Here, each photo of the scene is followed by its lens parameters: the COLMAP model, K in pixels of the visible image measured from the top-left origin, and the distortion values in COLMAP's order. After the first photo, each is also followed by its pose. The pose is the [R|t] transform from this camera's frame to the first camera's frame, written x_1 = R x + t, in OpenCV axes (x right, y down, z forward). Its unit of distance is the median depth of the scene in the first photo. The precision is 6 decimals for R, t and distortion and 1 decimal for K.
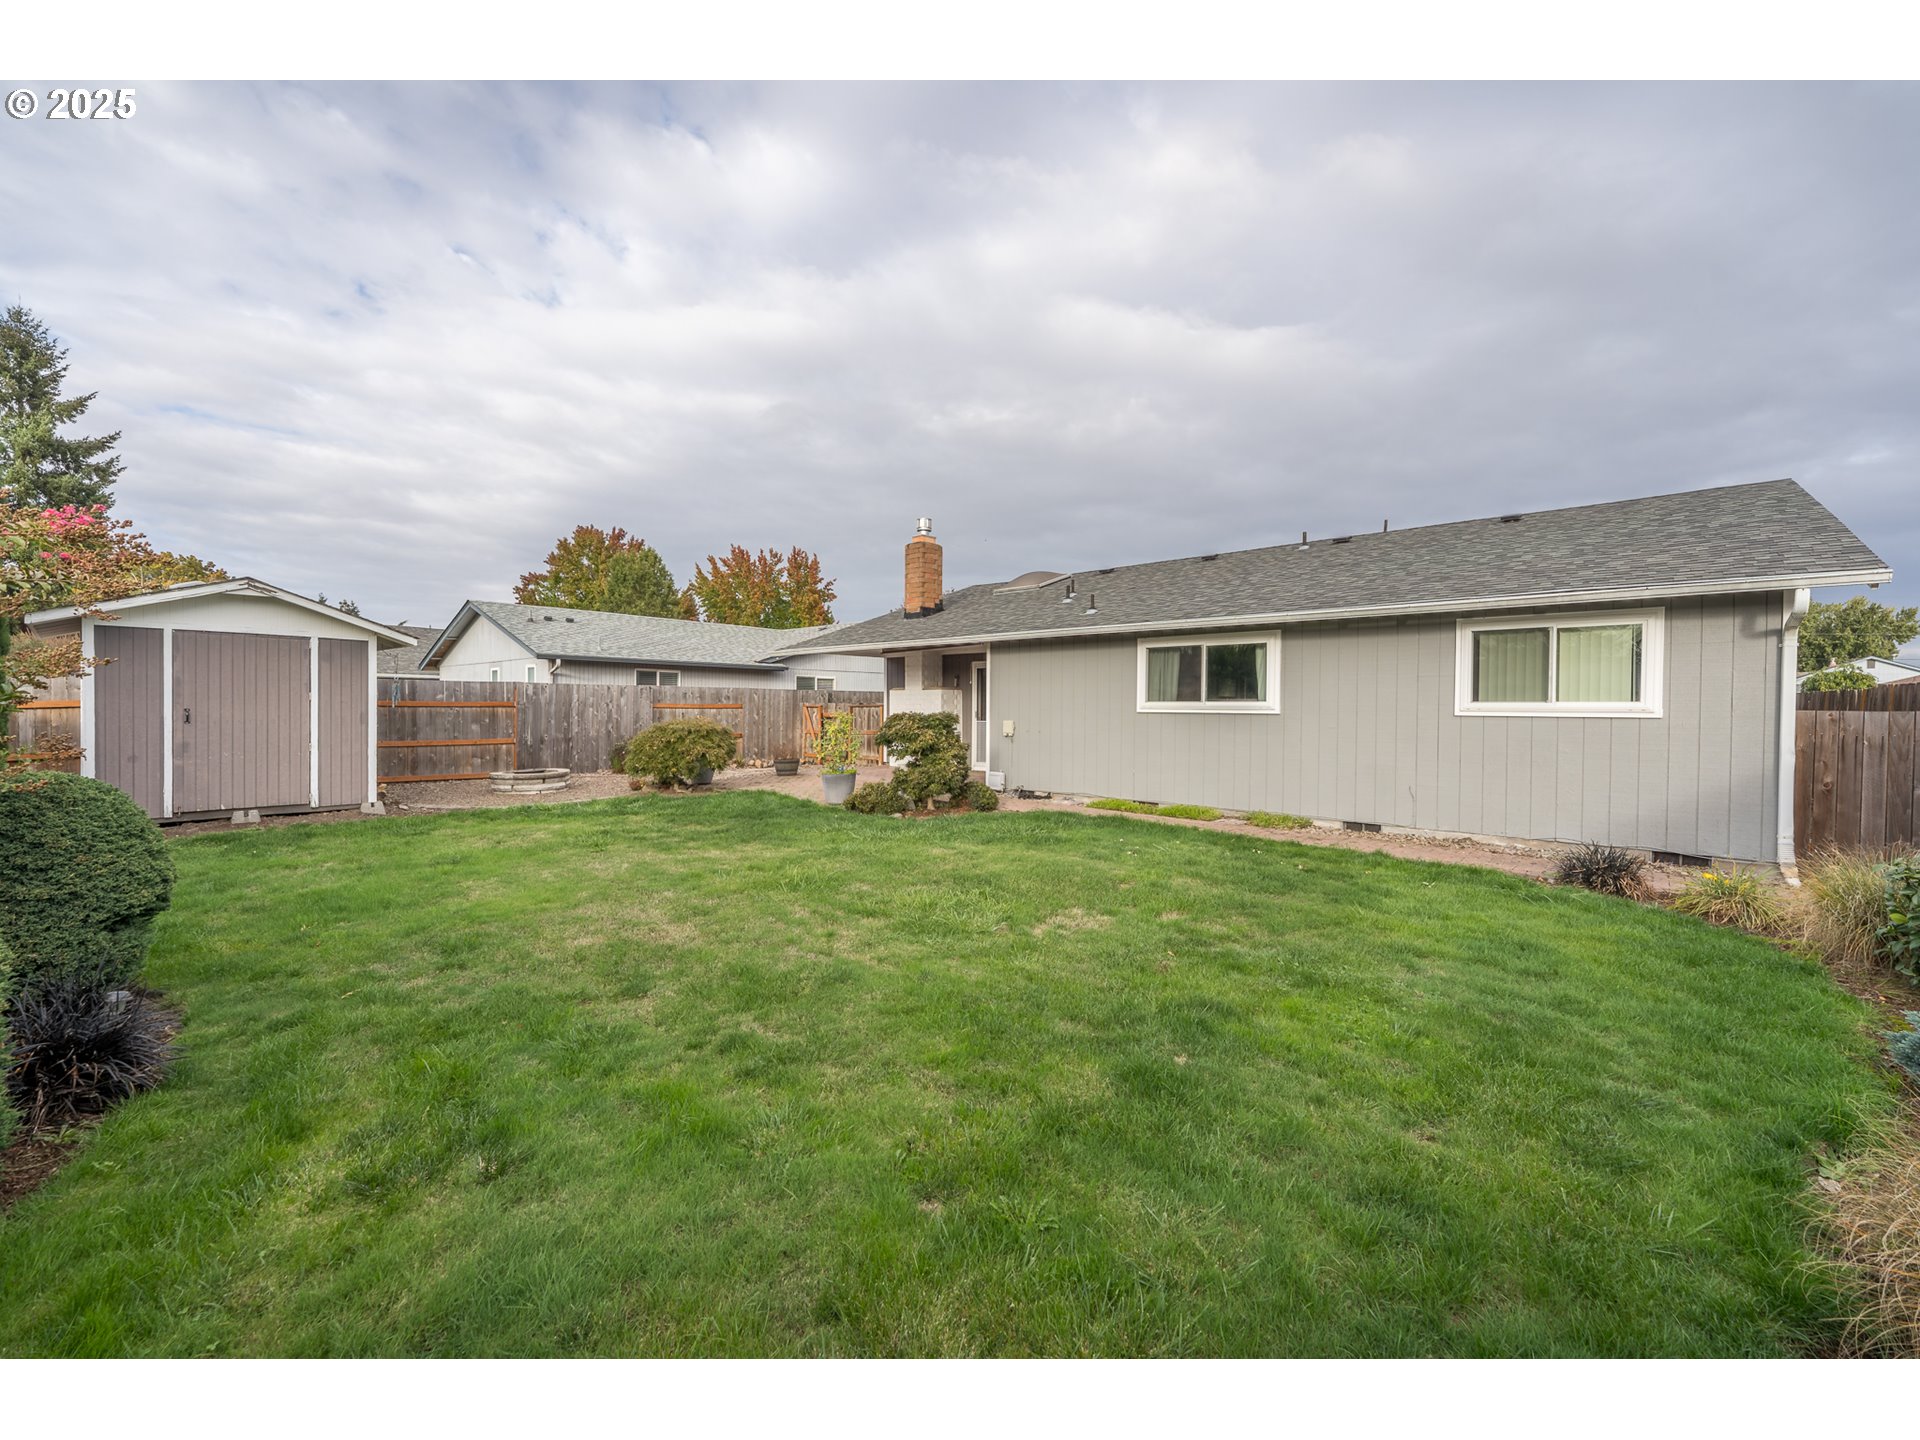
lens RADIAL K [[764.2, 0, 960.0], [0, 764.2, 720.0], [0, 0, 1]] dist [-0.000513, -0.000118]
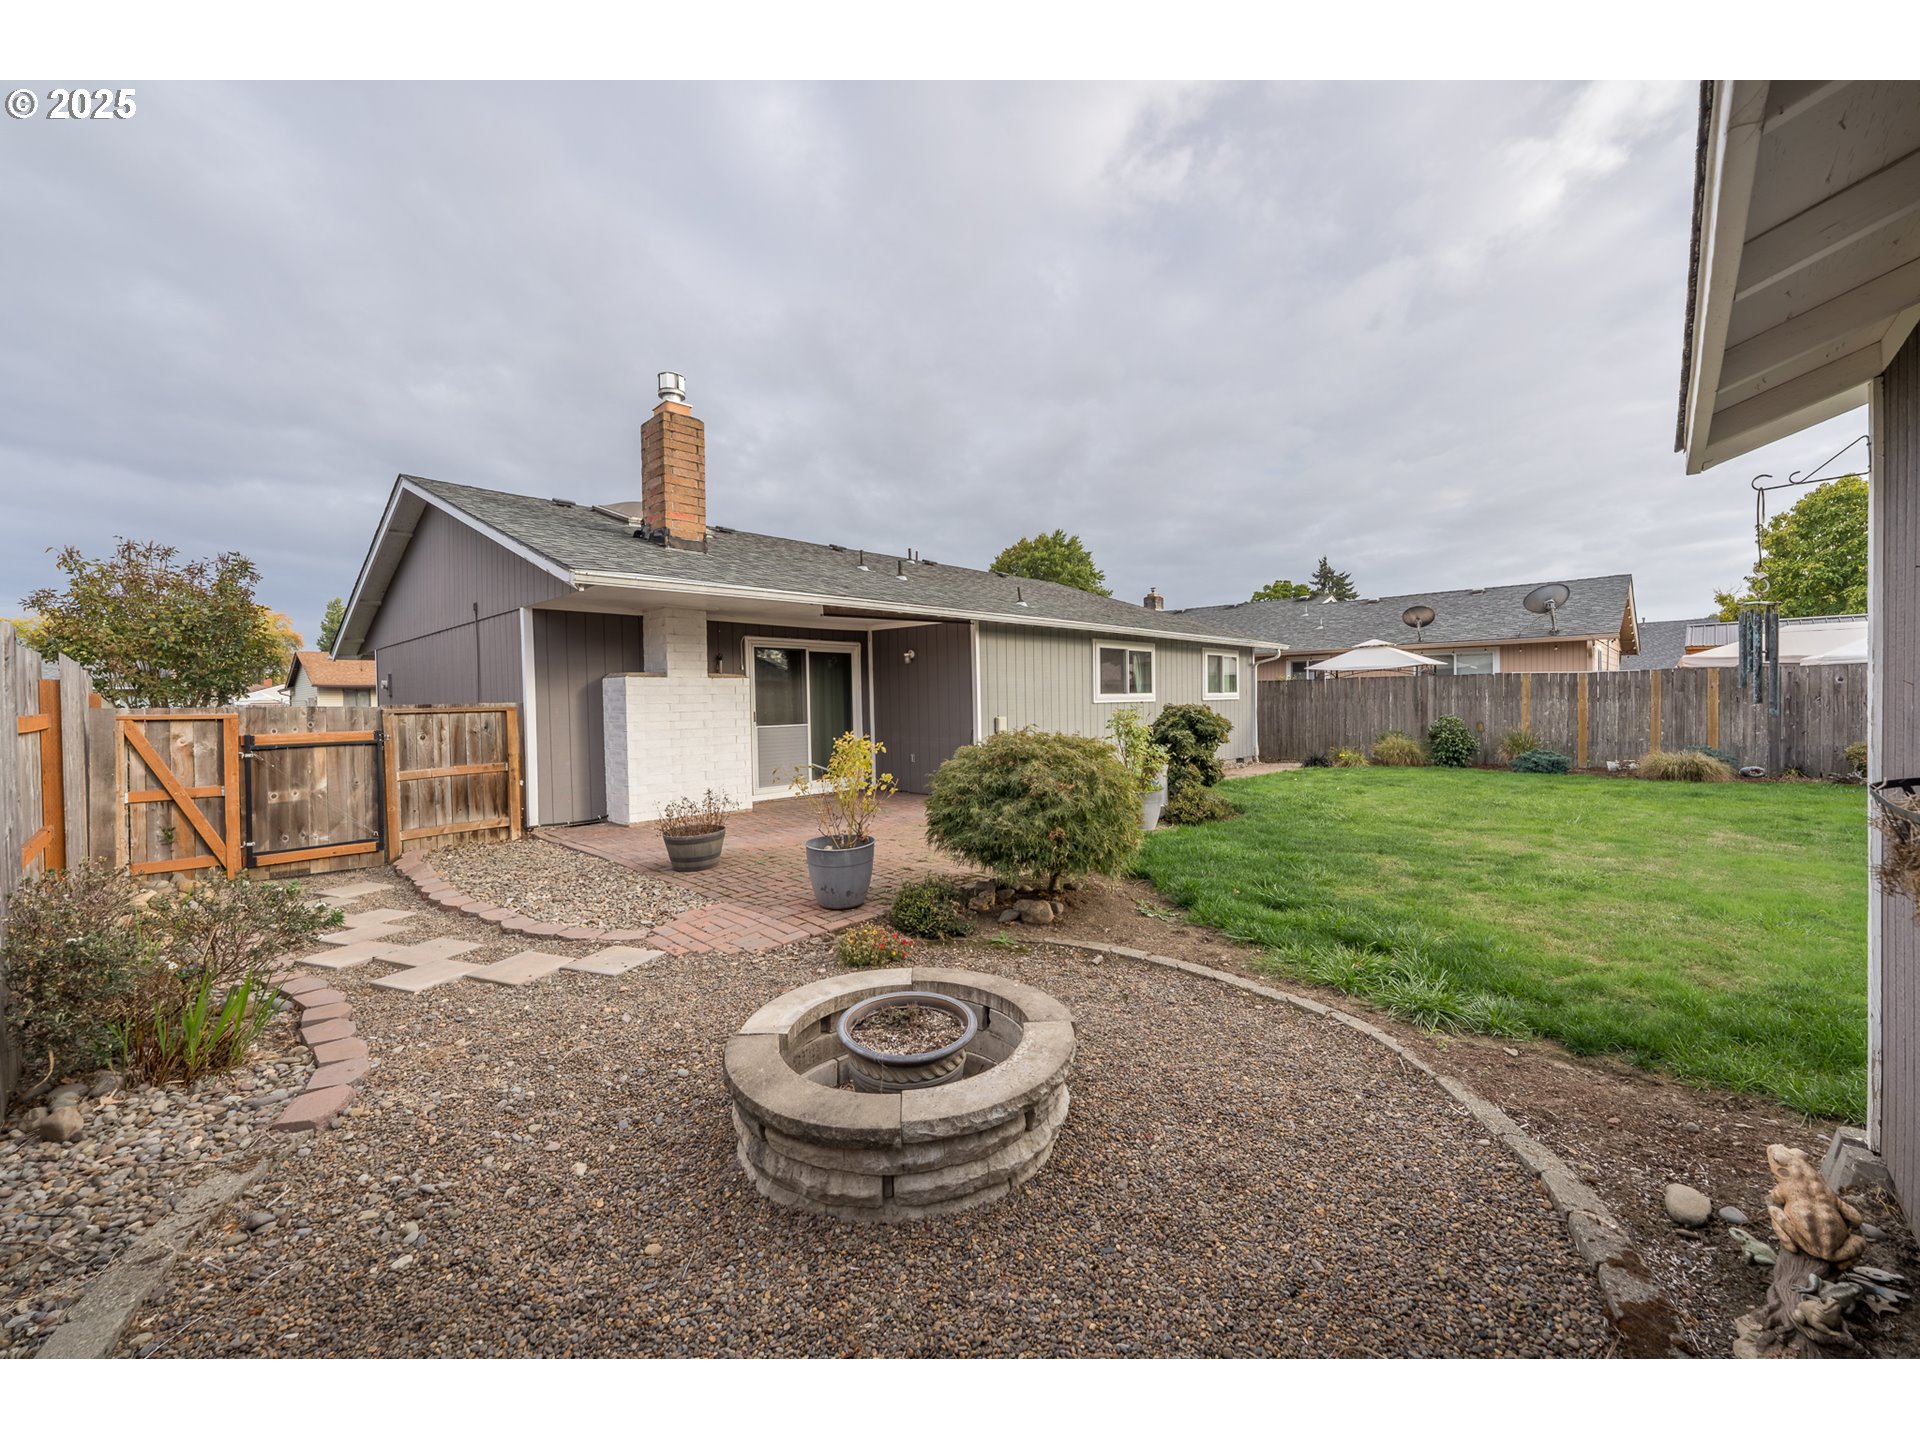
lens RADIAL K [[772.4, 0, 960.0], [0, 772.4, 720.0], [0, 0, 1]] dist [0.000961, 0.000091]
pose [[0.026556, -0.036301, 0.998988, -0.695153], [0.033987, 0.998795, 0.035391, -0.023869], [-0.999069, 0.033013, 0.027758, 0.880295]]
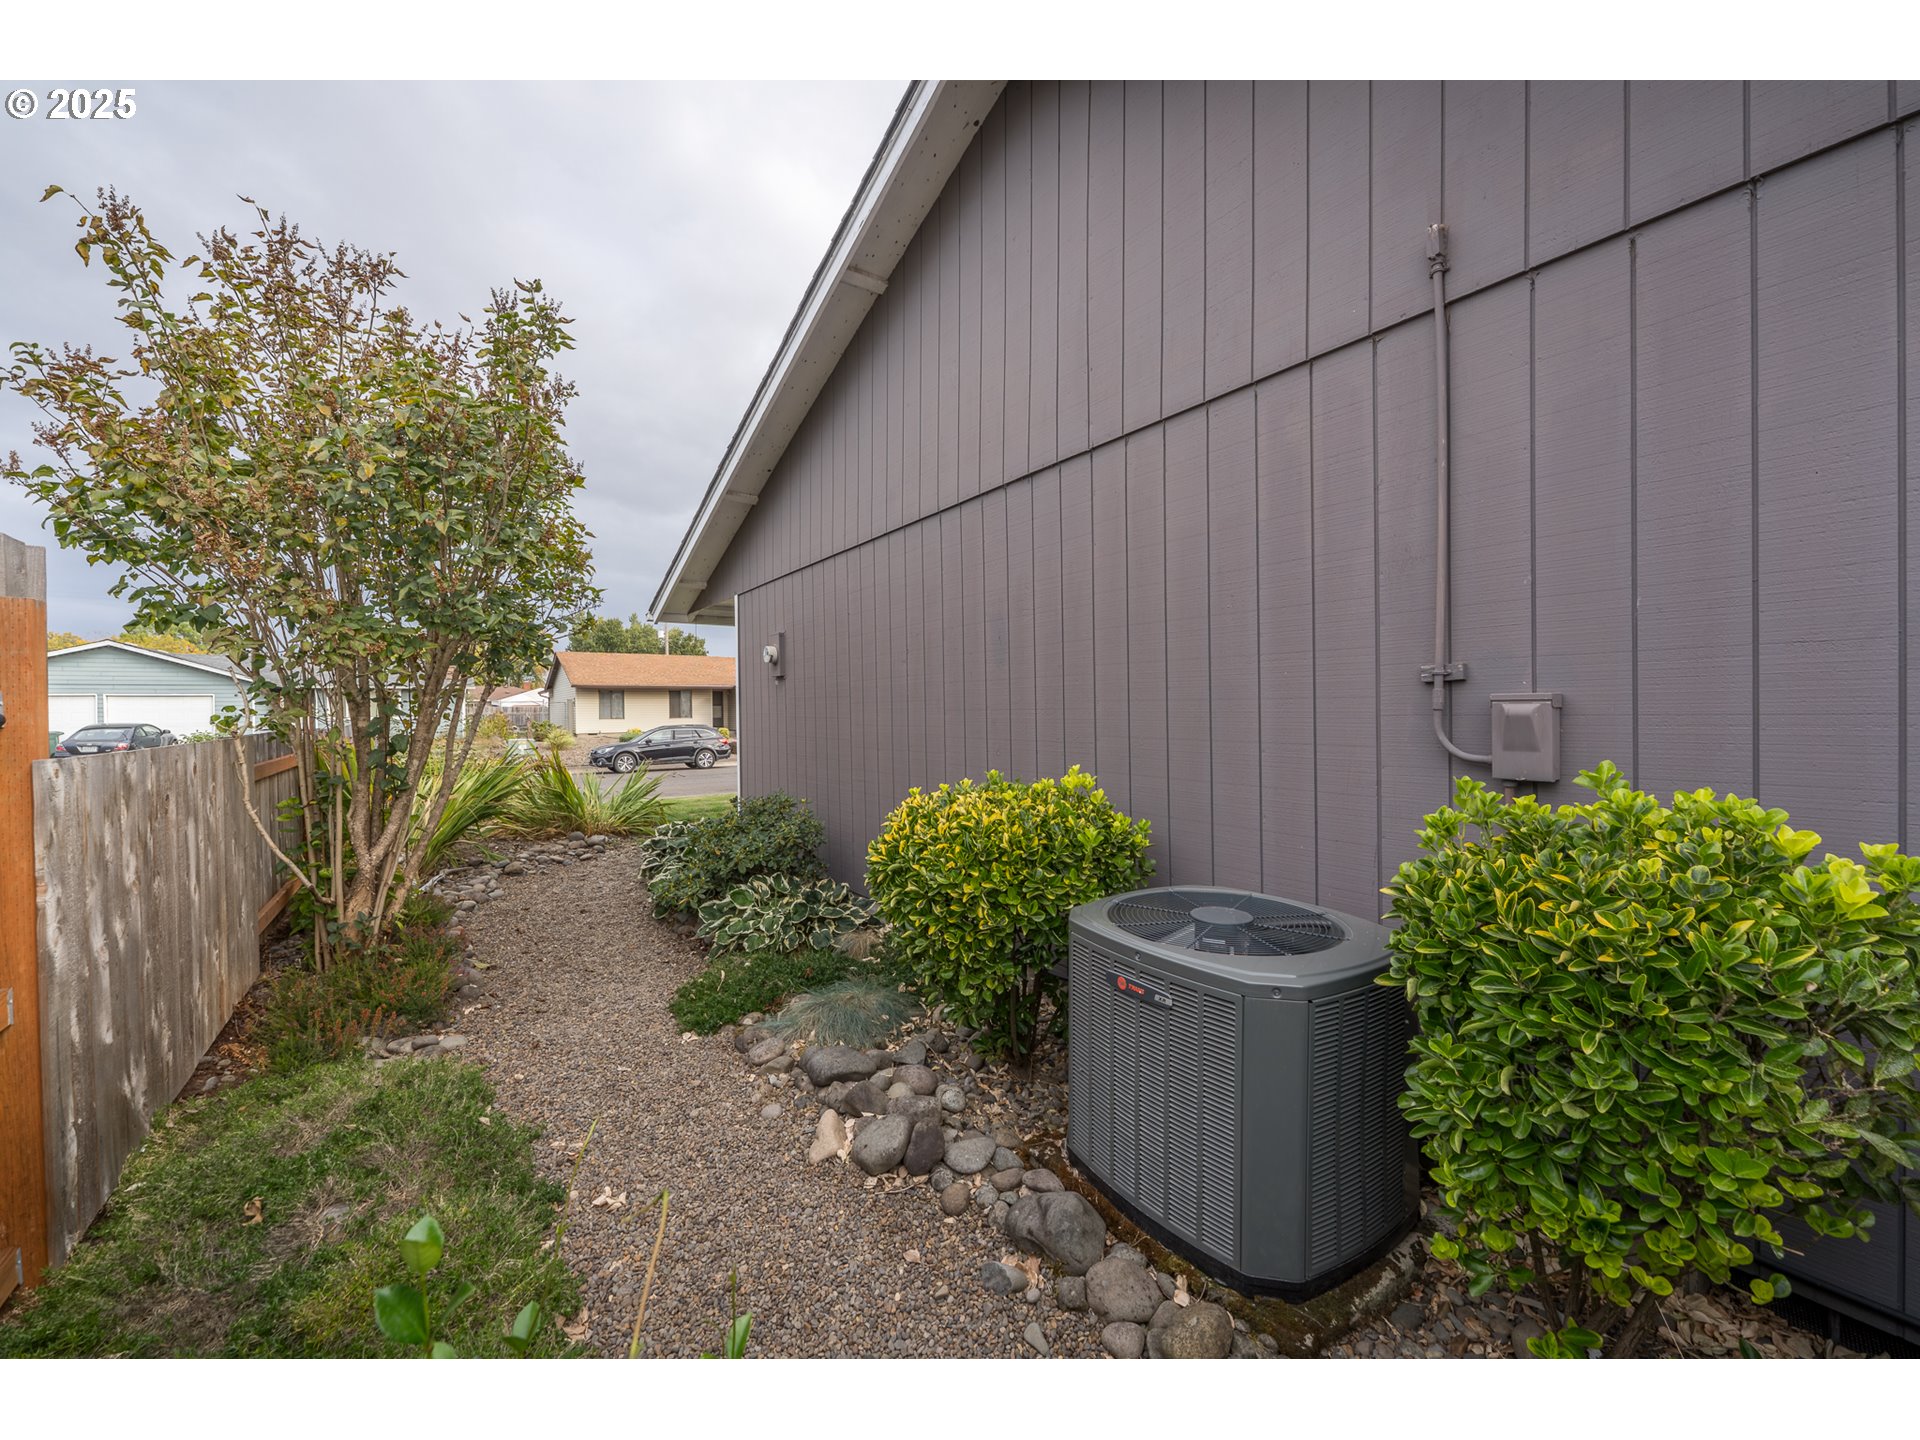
lens RADIAL K [[785.5, 0, 960.0], [0, 785.5, 720.0], [0, 0, 1]] dist [-0.000965, -0.000071]
pose [[0.246029, -0.027391, 0.968875, -0.217522], [0.034261, 0.999222, 0.019549, -0.023286], [-0.968657, 0.028385, 0.246776, 1.364046]]
